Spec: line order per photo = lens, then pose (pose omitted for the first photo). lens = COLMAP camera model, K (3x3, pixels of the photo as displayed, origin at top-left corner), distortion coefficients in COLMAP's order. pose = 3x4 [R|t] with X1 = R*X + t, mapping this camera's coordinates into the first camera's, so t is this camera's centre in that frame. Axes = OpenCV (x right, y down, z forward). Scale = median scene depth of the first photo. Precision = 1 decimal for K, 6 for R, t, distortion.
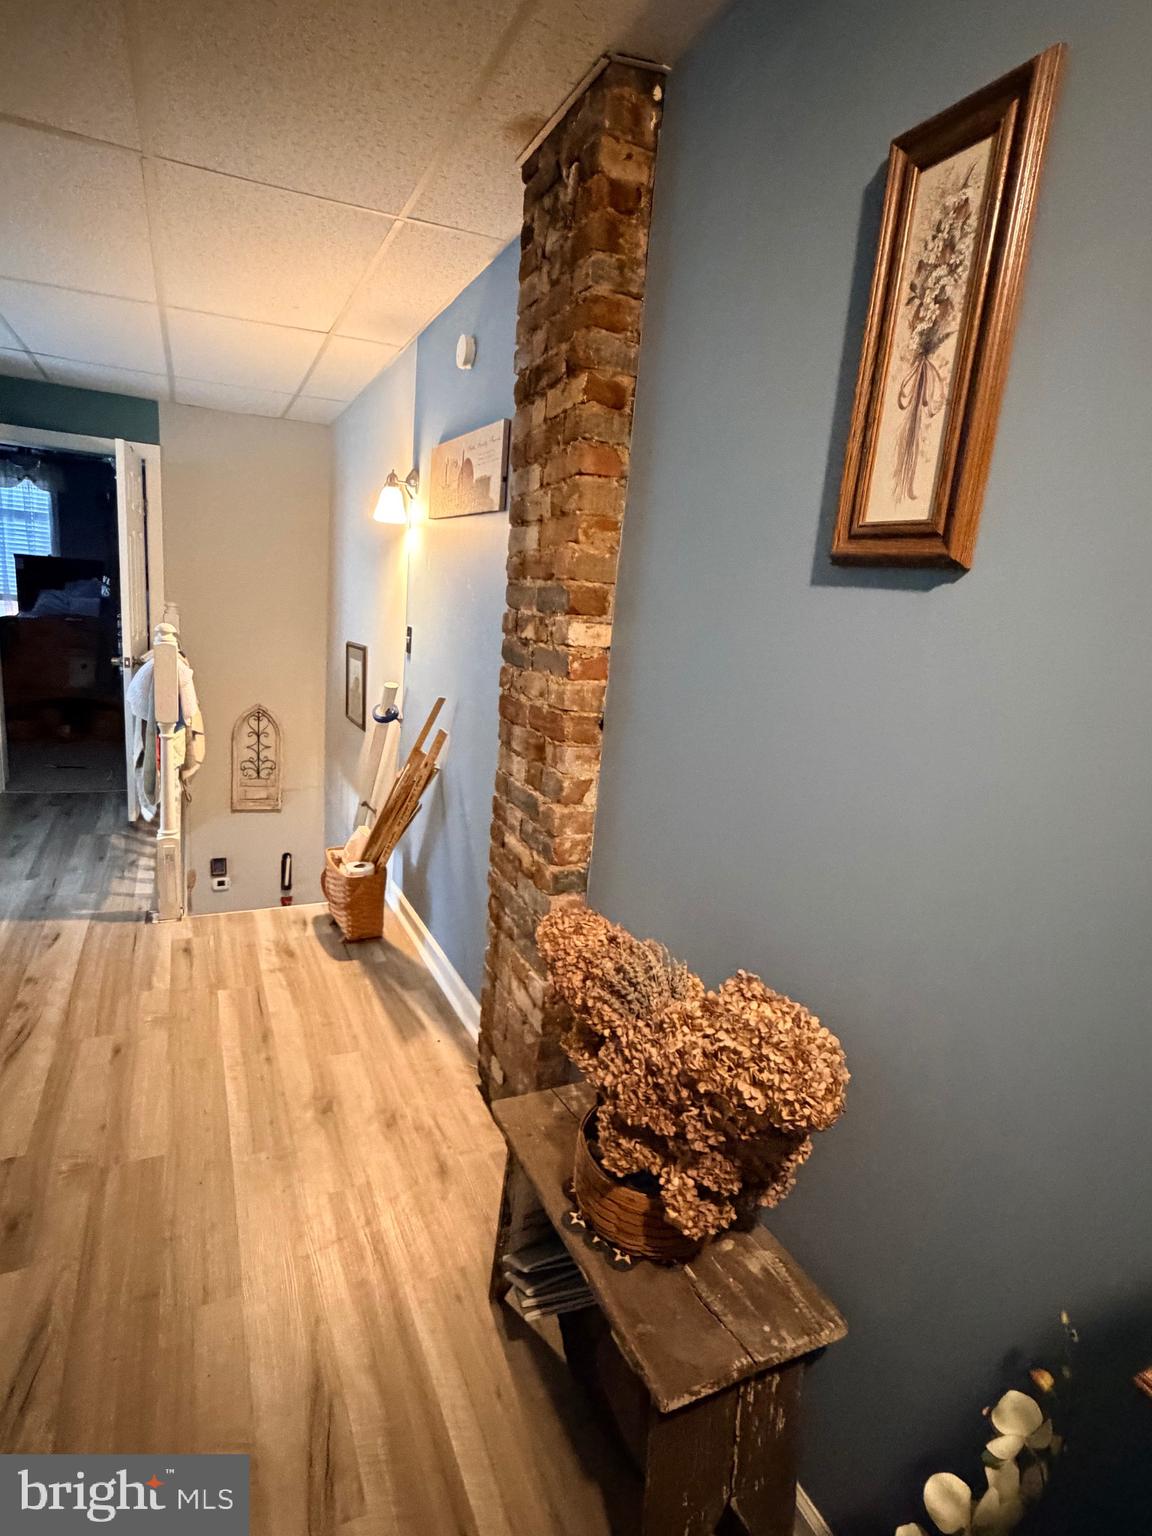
lens RADIAL K [[800.7, 0, 575.1], [0, 800.7, 768.0], [0, 0, 1]] dist [-0.002511, 0.001827]
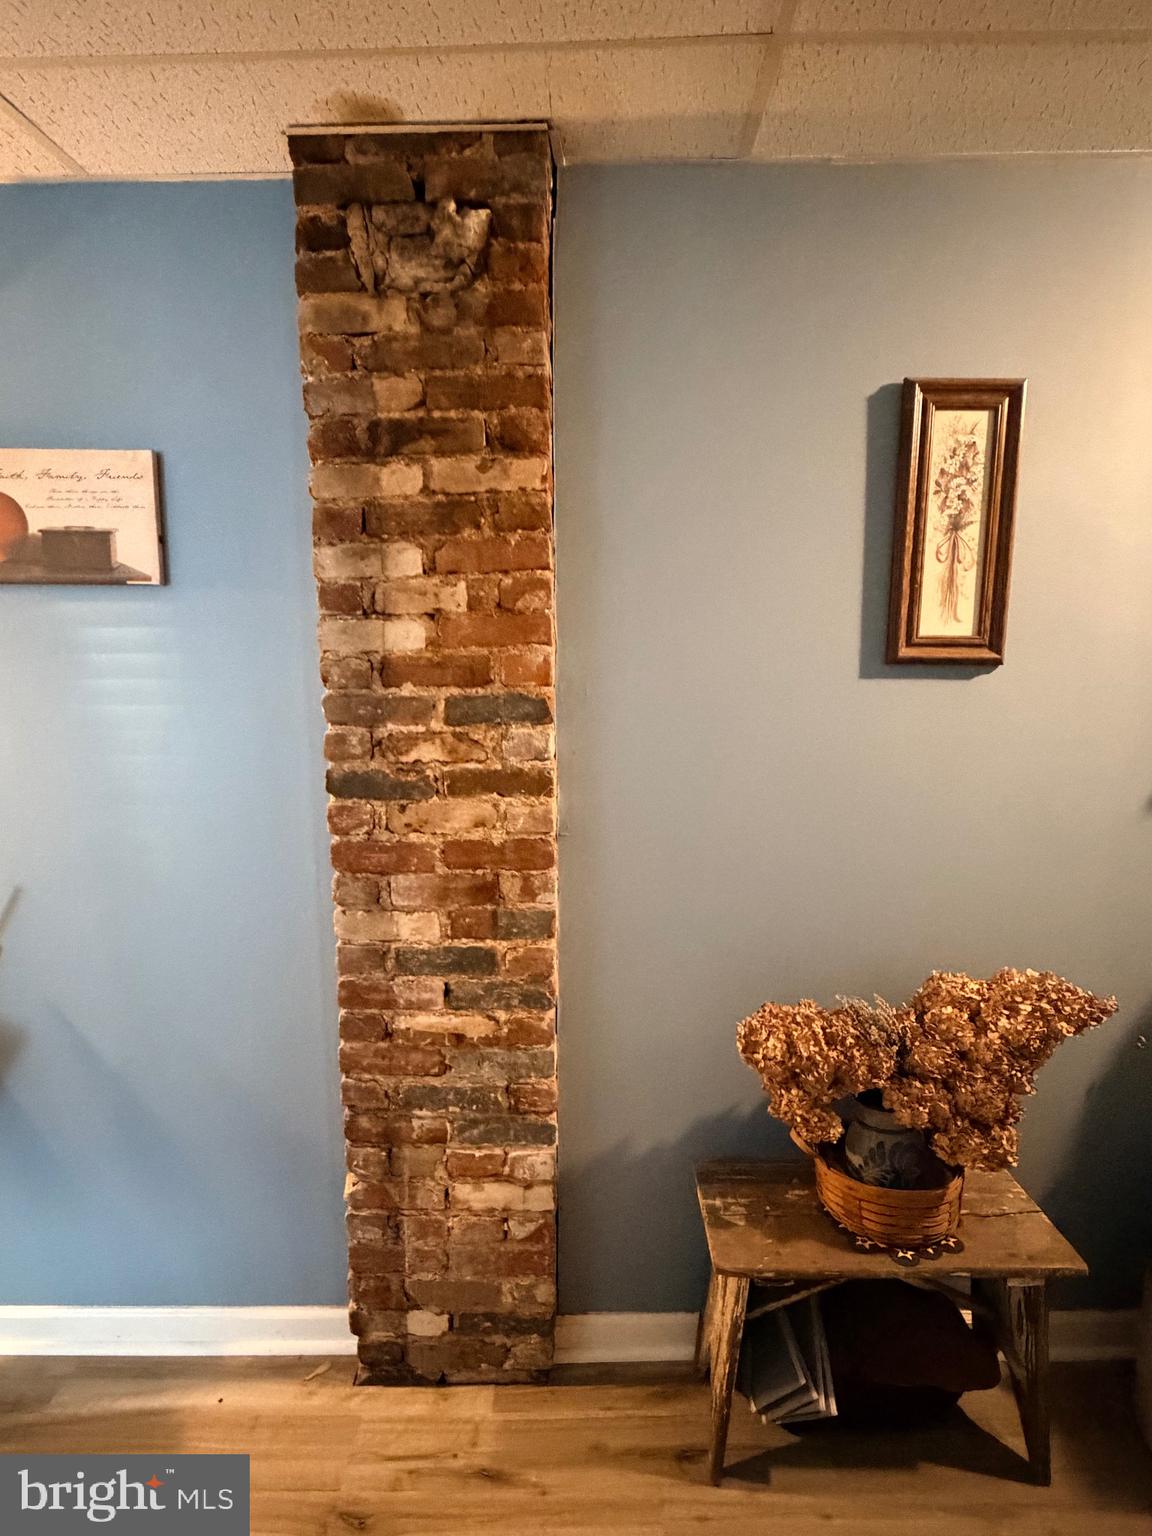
lens RADIAL K [[800.7, 0, 583.3], [0, 800.7, 765.7], [0, 0, 1]] dist [-0.002511, 0.001827]
pose [[0.440604, -0.194691, 0.876335, -0.769506], [0.224157, 0.969137, 0.102606, -0.230329], [-0.869265, 0.151228, 0.470647, 0.561834]]
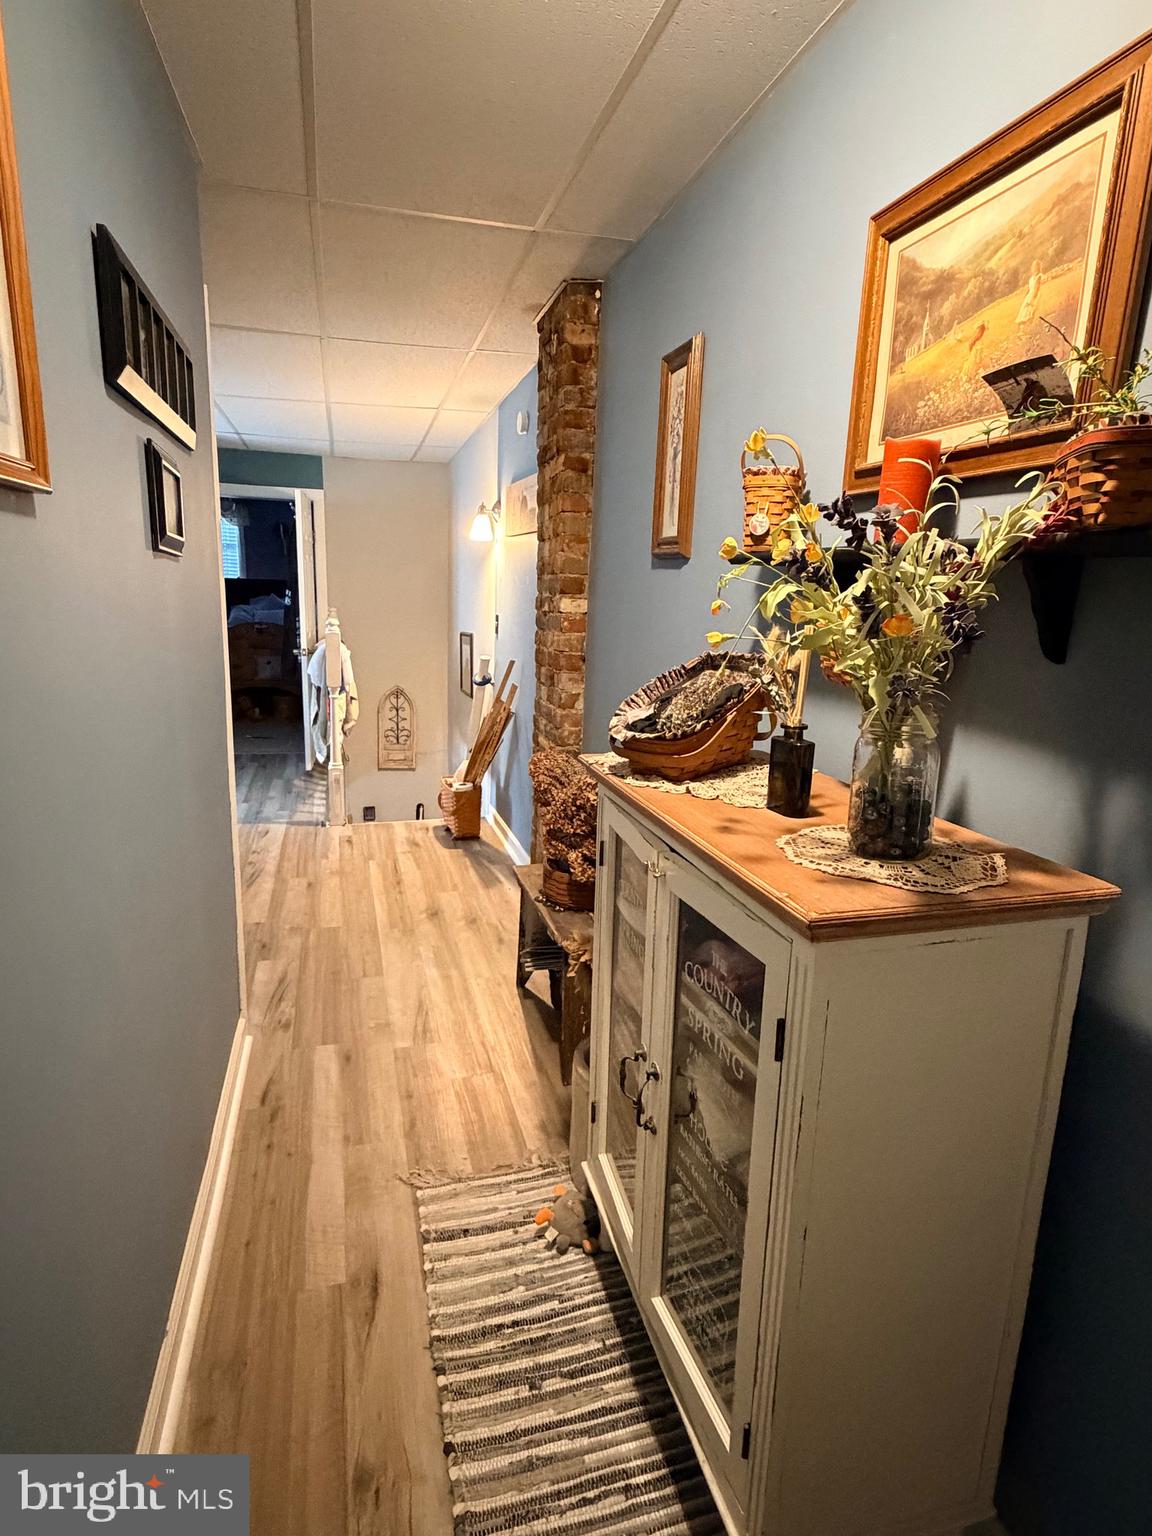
lens RADIAL K [[800.7, 0, 576.0], [0, 800.7, 775.4], [0, 0, 1]] dist [-0.002511, 0.001827]
pose [[0.986185, -0.009395, -0.165382, 0.305656], [0.010774, 0.999914, 0.007440, 0.183509], [0.165298, -0.009119, 0.986202, -0.684061]]
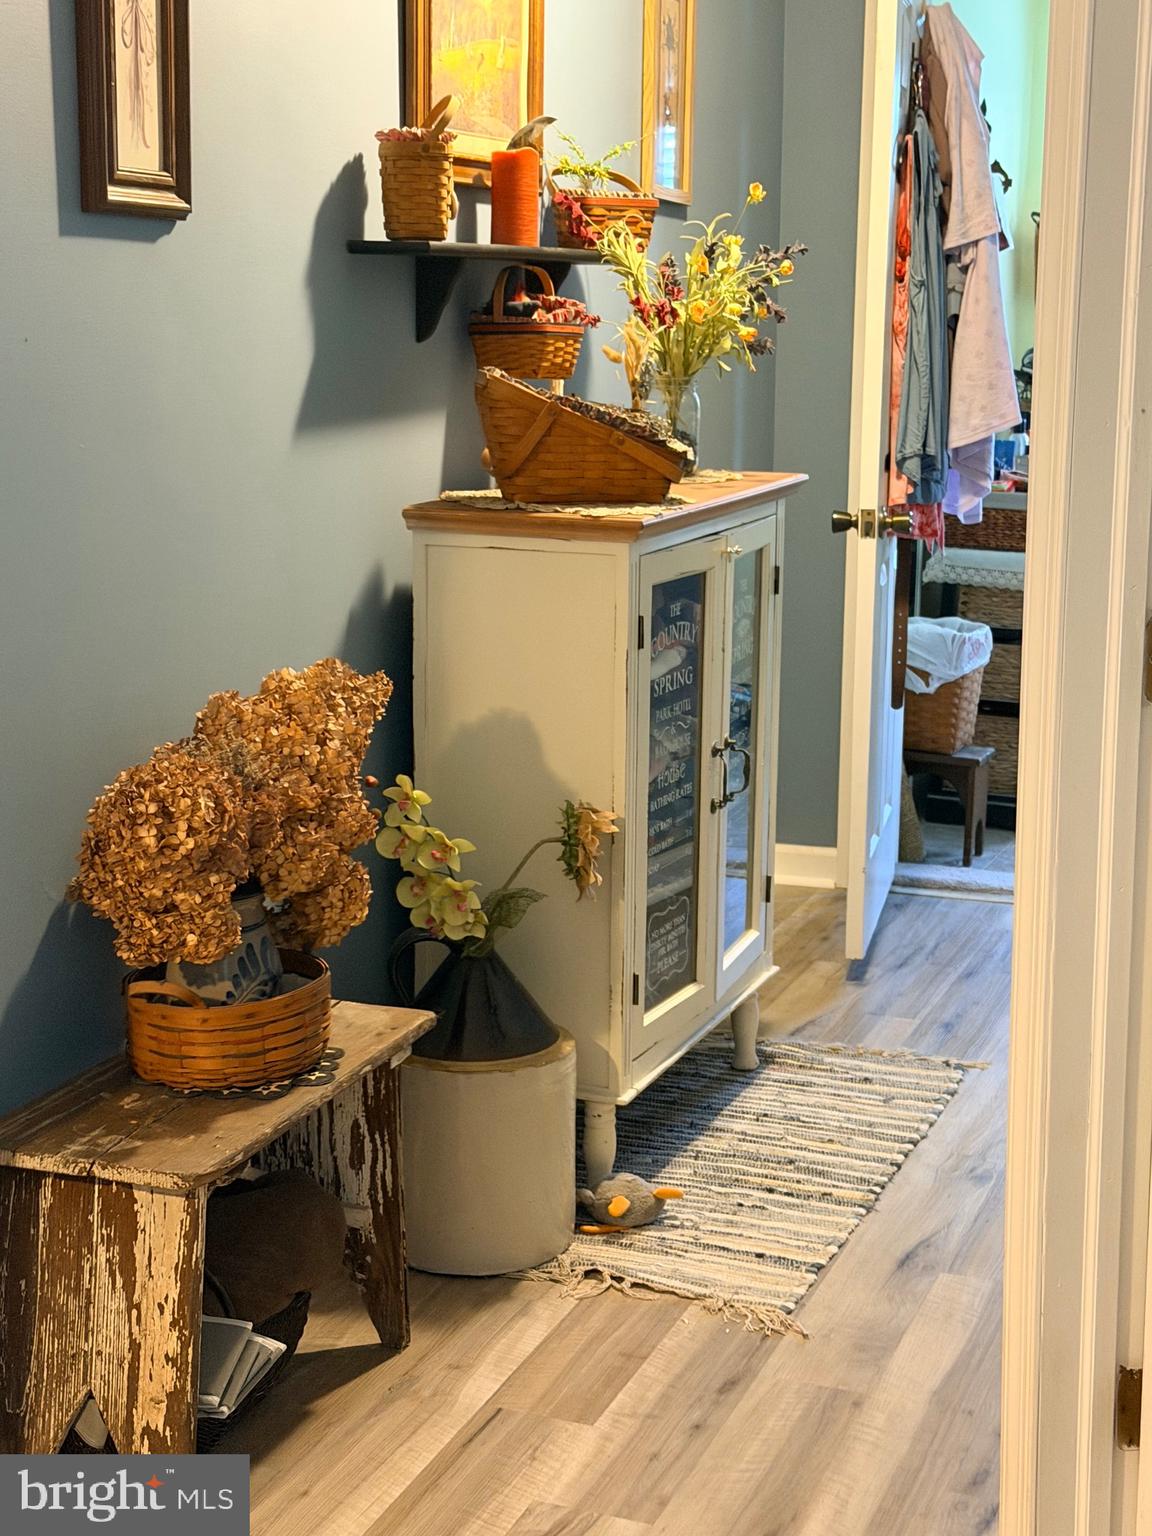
lens RADIAL K [[2482.1, 0, 571.5], [0, 2482.1, 759.3], [0, 0, 1]] dist [0.142776, 0.000000]
pose [[-0.688541, -0.218132, 0.691614, -1.314387], [0.090125, 0.920559, 0.380065, -0.455785], [-0.719575, 0.324022, -0.614183, 1.633877]]
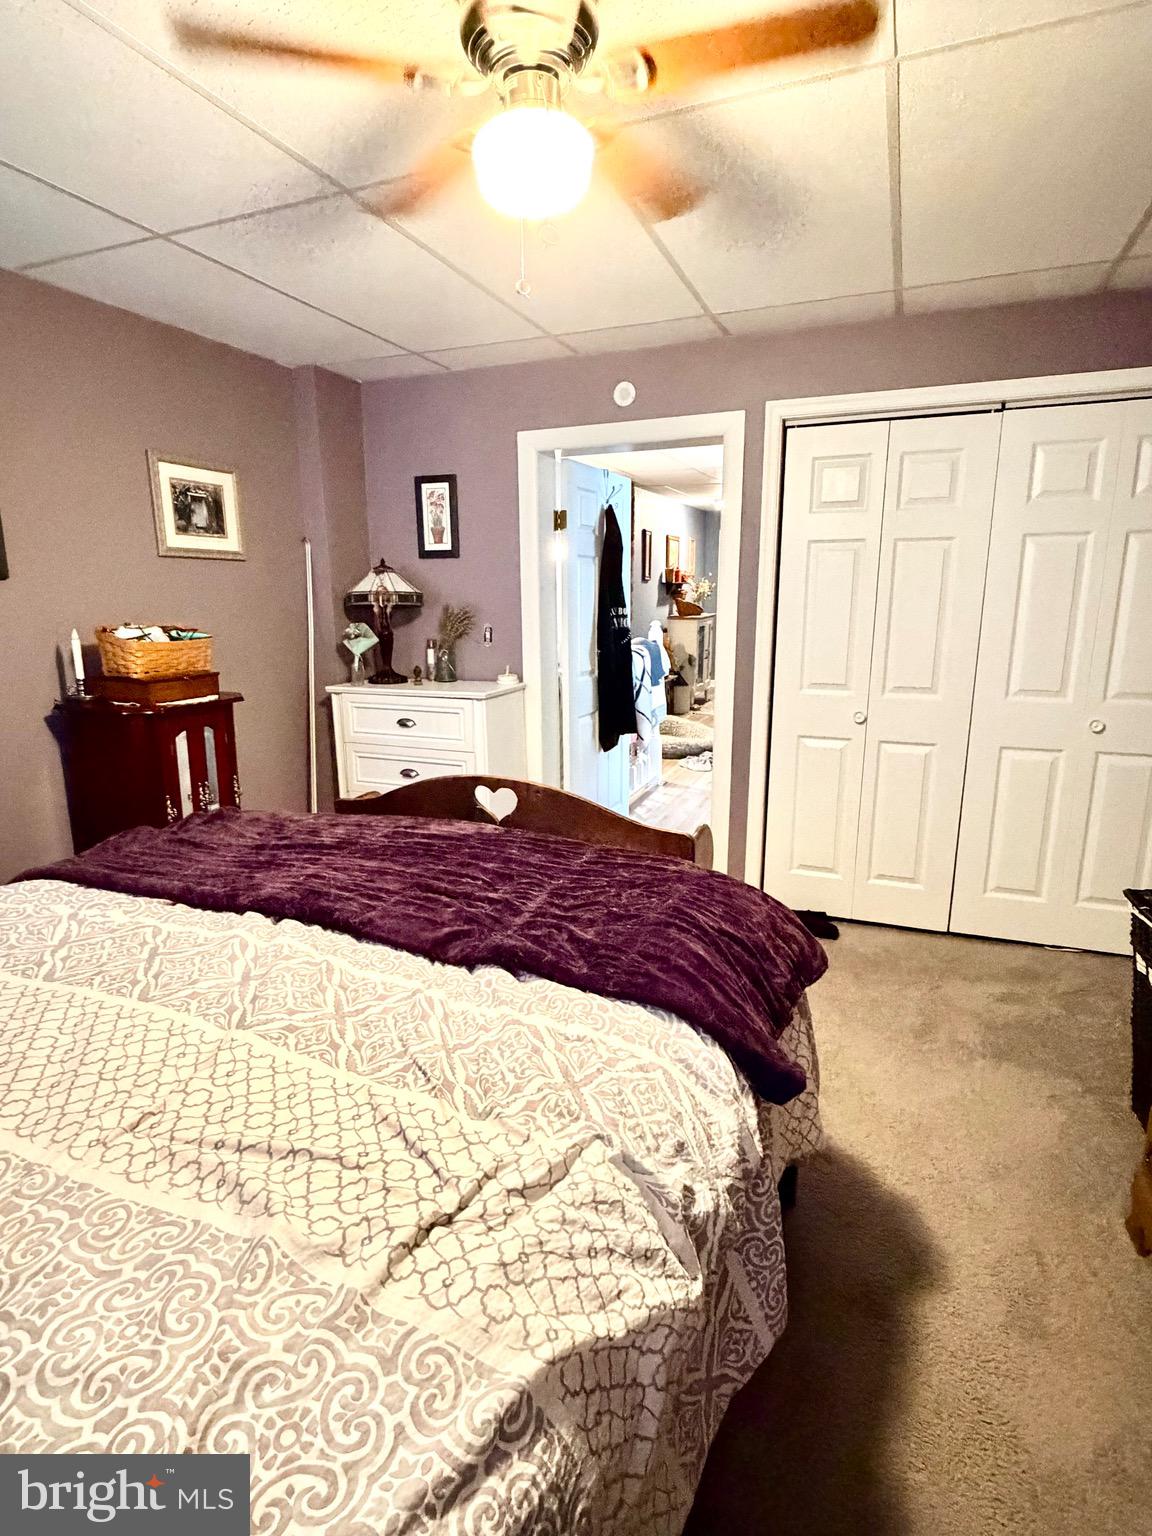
lens RADIAL K [[800.7, 0, 574.8], [0, 800.7, 765.4], [0, 0, 1]] dist [-0.002511, 0.001827]
pose [[-0.674674, -0.229553, 0.701513, -3.263008], [0.114318, 0.906446, 0.406556, -1.203564], [-0.729210, 0.354488, -0.585313, 4.312684]]
